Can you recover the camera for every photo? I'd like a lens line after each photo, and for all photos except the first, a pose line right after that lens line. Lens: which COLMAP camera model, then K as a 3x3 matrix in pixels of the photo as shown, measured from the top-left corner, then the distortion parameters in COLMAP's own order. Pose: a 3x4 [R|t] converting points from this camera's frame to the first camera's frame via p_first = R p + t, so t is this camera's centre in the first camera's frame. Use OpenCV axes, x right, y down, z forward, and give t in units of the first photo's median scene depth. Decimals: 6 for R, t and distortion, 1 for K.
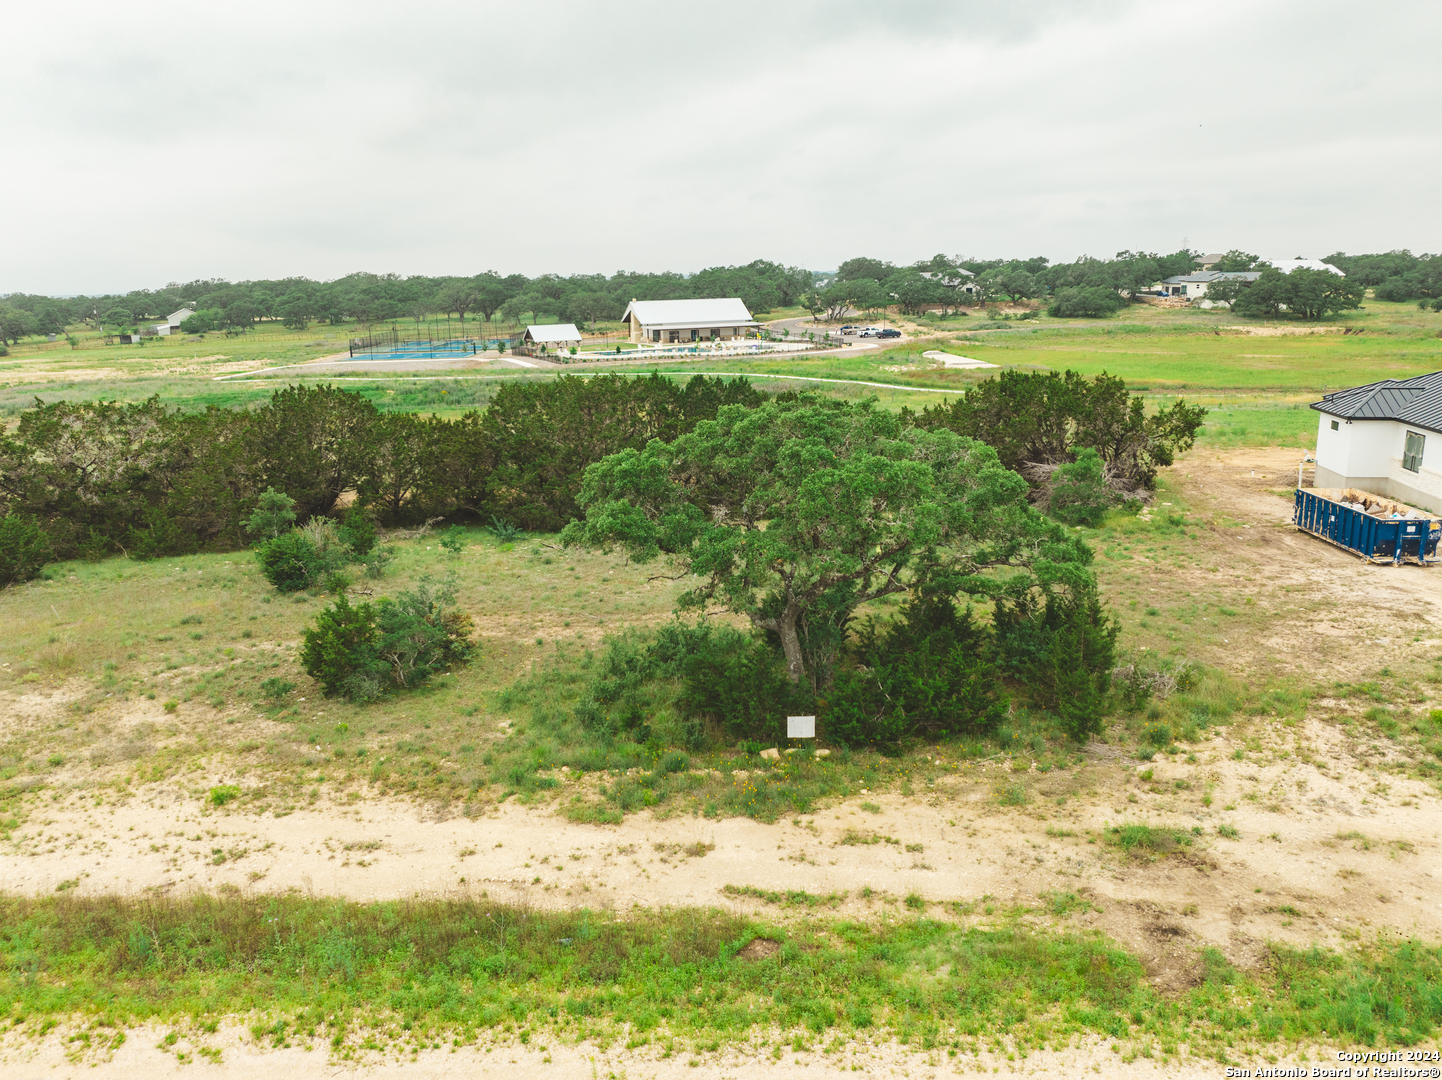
lens RADIAL K [[1020.0, 0, 720.6], [0, 1020.0, 542.8], [0, 0, 1]] dist [-0.042515, 0.009194]
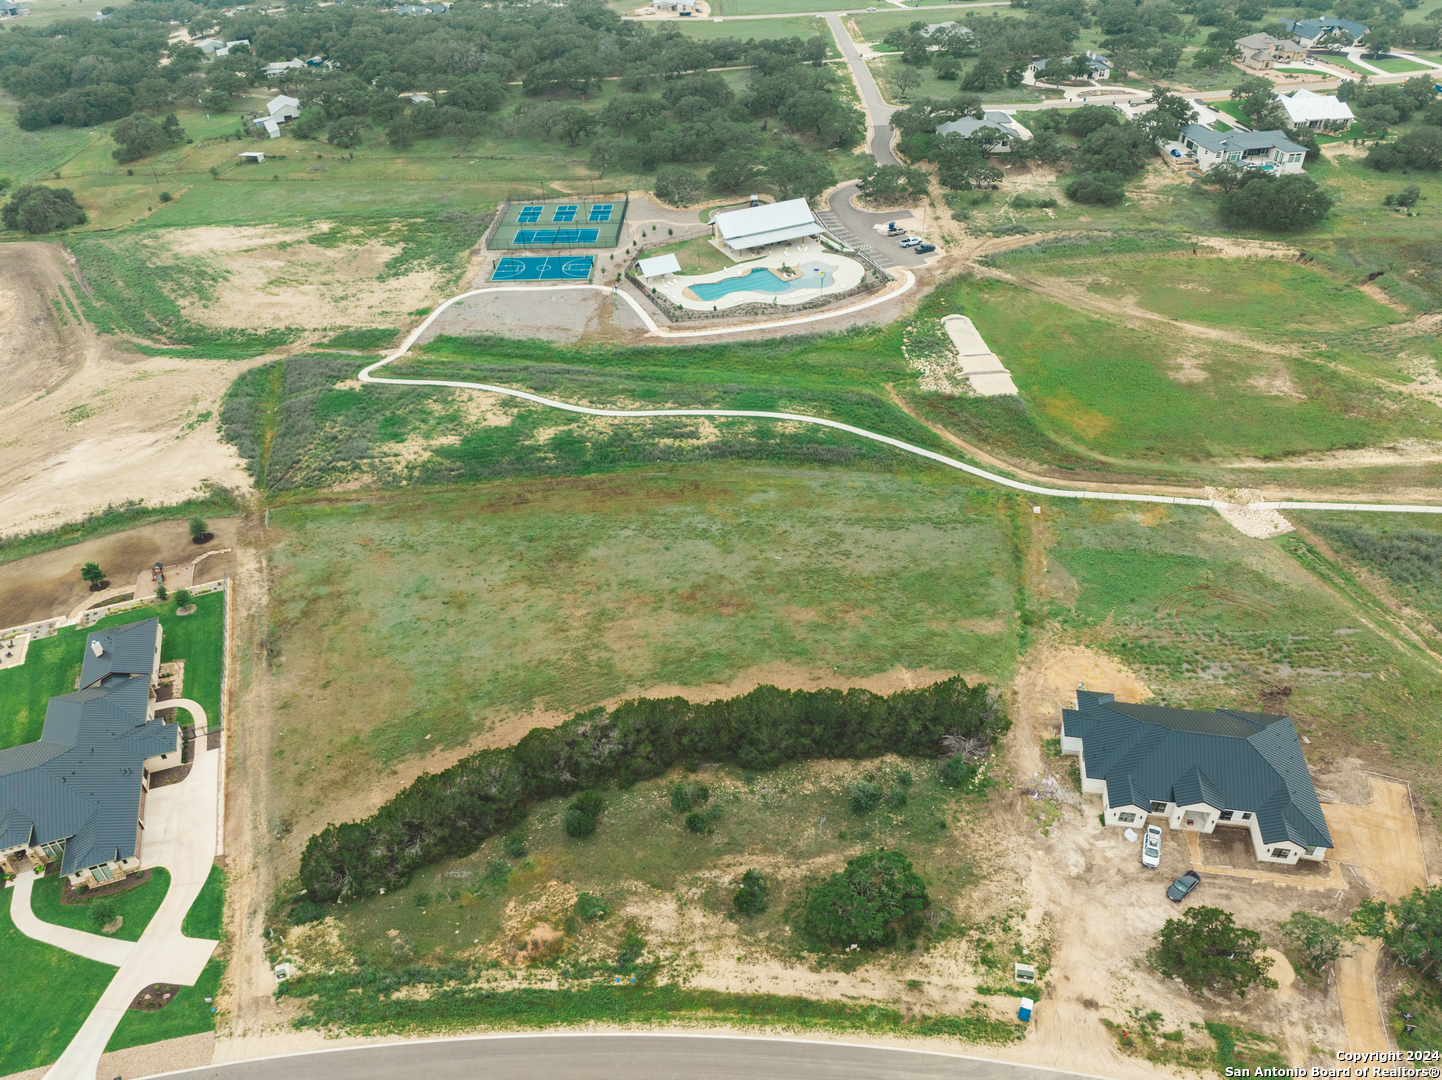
lens RADIAL K [[1020.0, 0, 720.6], [0, 1020.0, 542.8], [0, 0, 1]] dist [-0.042515, 0.009194]
pose [[0.999593, 0.014281, -0.024702, -0.456483], [-0.003583, 0.921697, 0.387895, -3.385496], [0.028307, -0.387648, 0.921373, -2.674448]]
